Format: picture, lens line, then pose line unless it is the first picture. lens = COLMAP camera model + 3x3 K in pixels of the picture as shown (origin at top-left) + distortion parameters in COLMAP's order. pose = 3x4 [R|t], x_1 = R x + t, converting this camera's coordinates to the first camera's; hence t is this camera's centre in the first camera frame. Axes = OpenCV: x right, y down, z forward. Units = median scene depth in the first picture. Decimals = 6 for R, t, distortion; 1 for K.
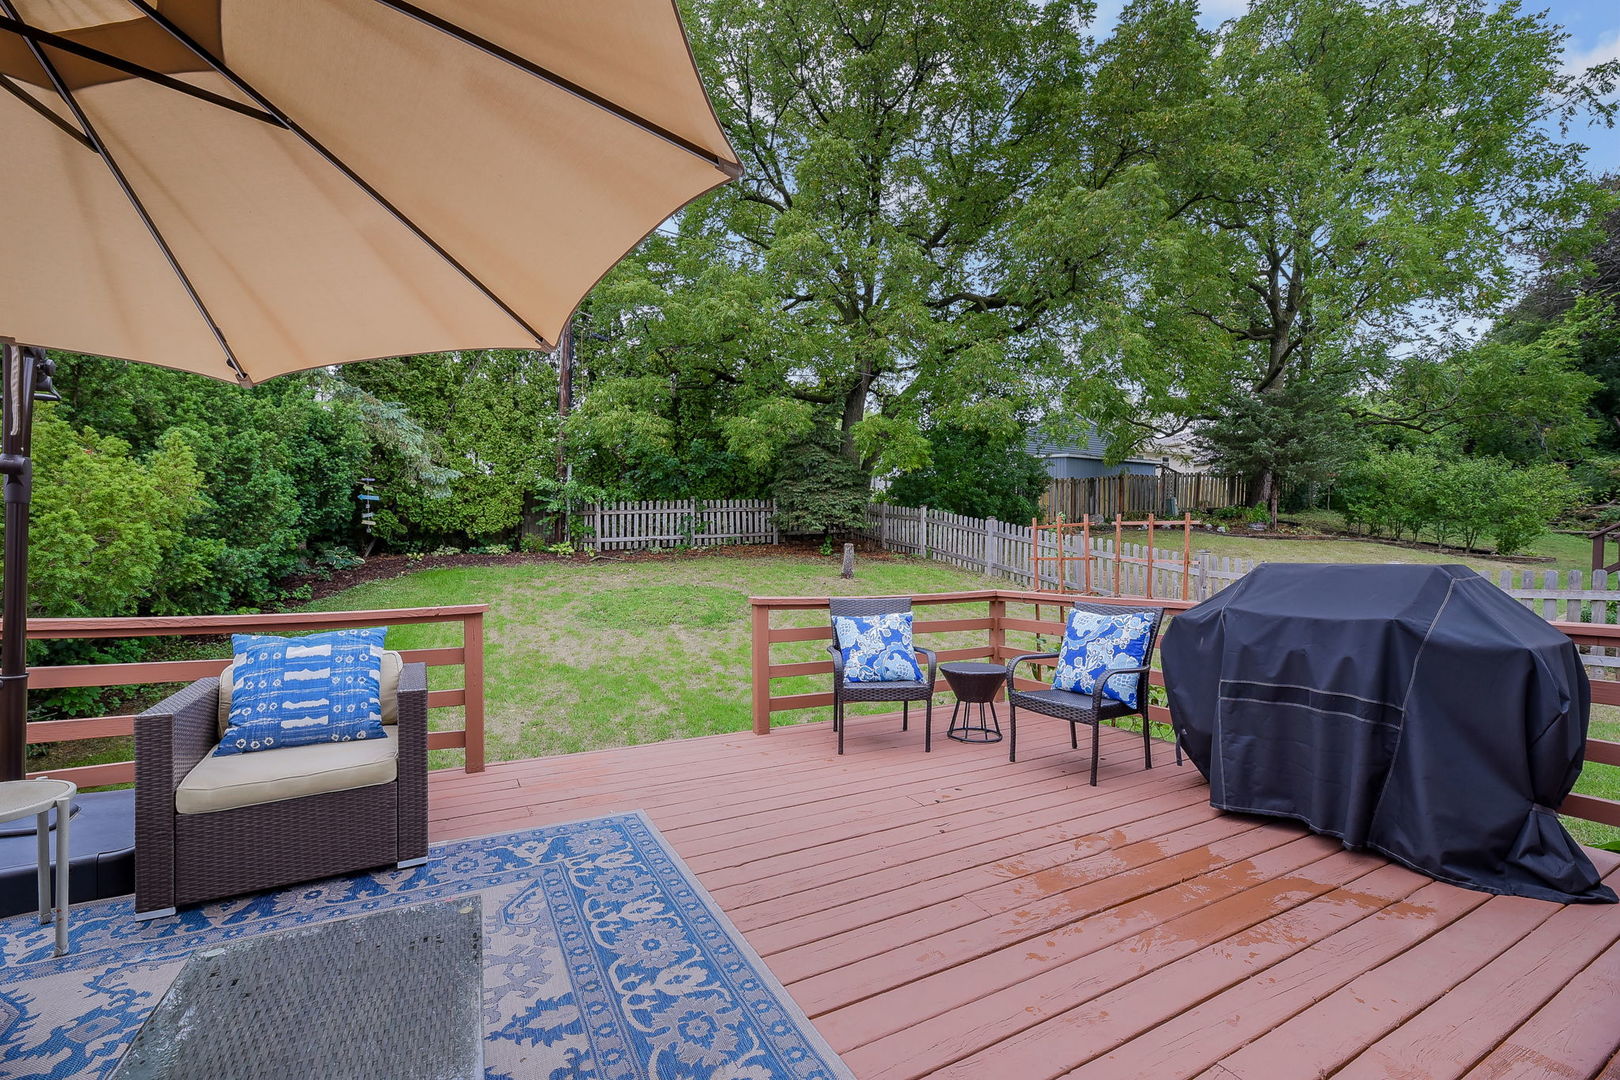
lens RADIAL K [[669.6, 0, 810.0], [0, 669.6, 540.0], [0, 0, 1]] dist [0.002251, -0.000073]
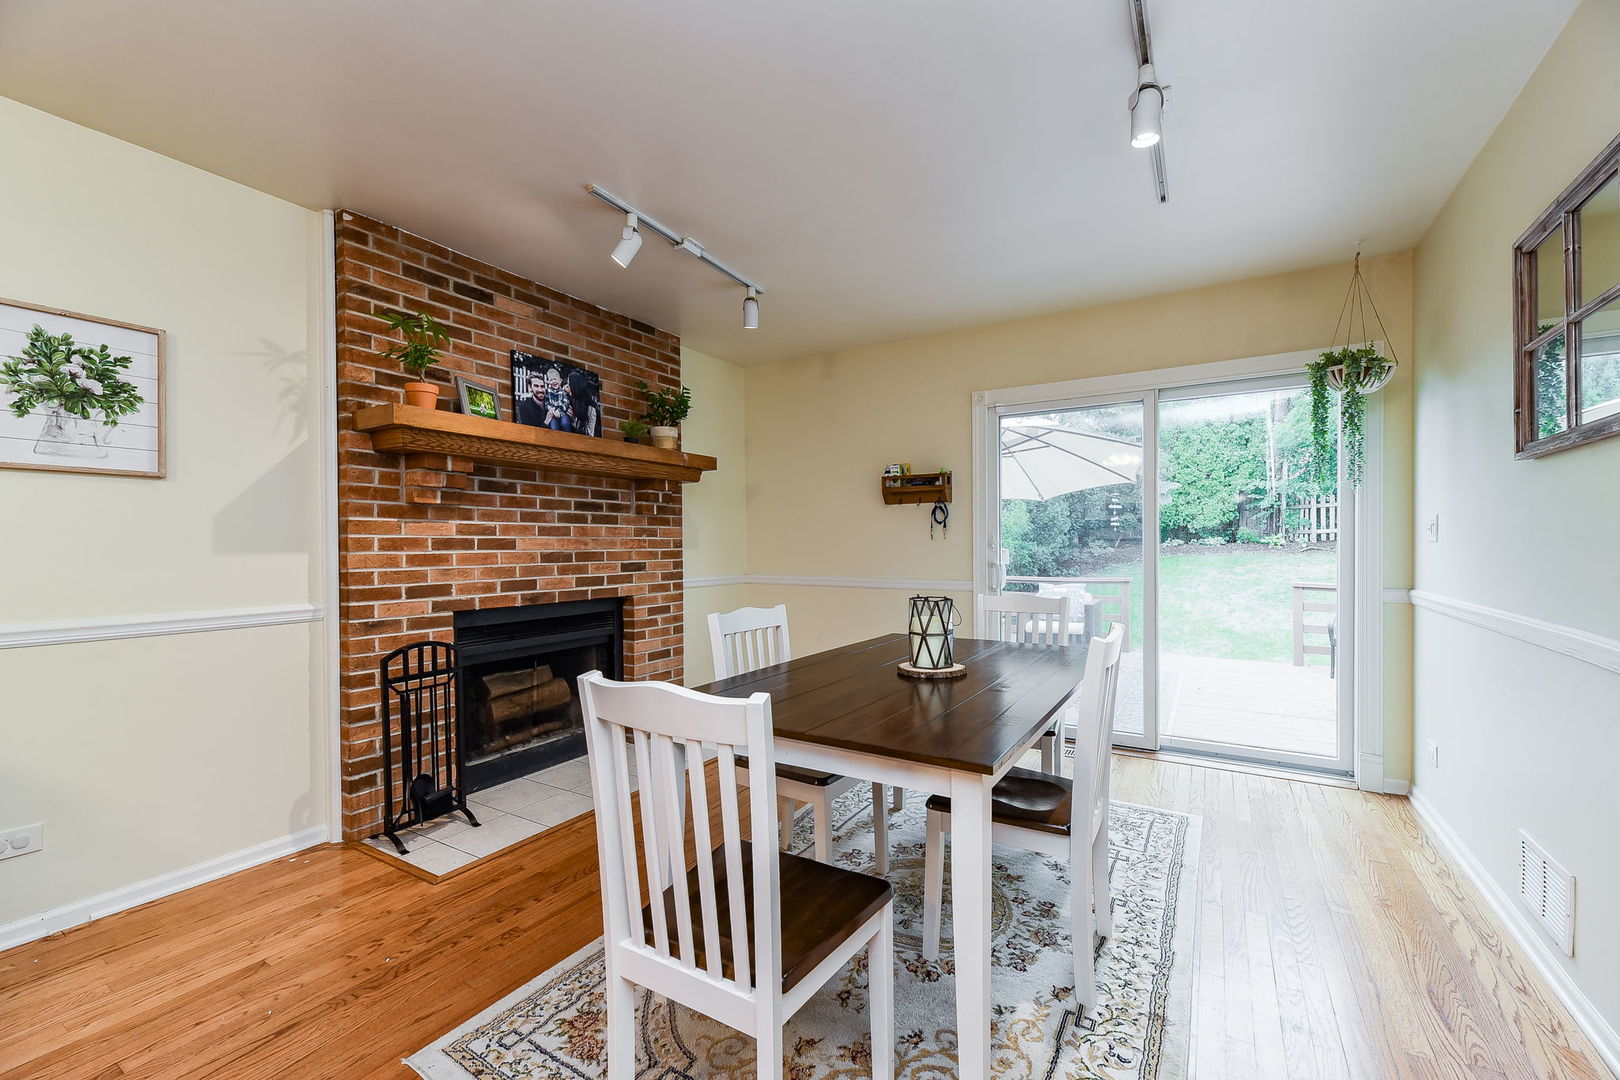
lens RADIAL K [[669.6, 0, 810.0], [0, 669.6, 540.0], [0, 0, 1]] dist [0.002251, -0.000073]
pose [[0.502295, -0.003604, -0.864689, 0.224783], [0.025218, 0.999627, 0.010482, -0.019744], [0.864328, -0.027071, 0.502199, -0.255432]]
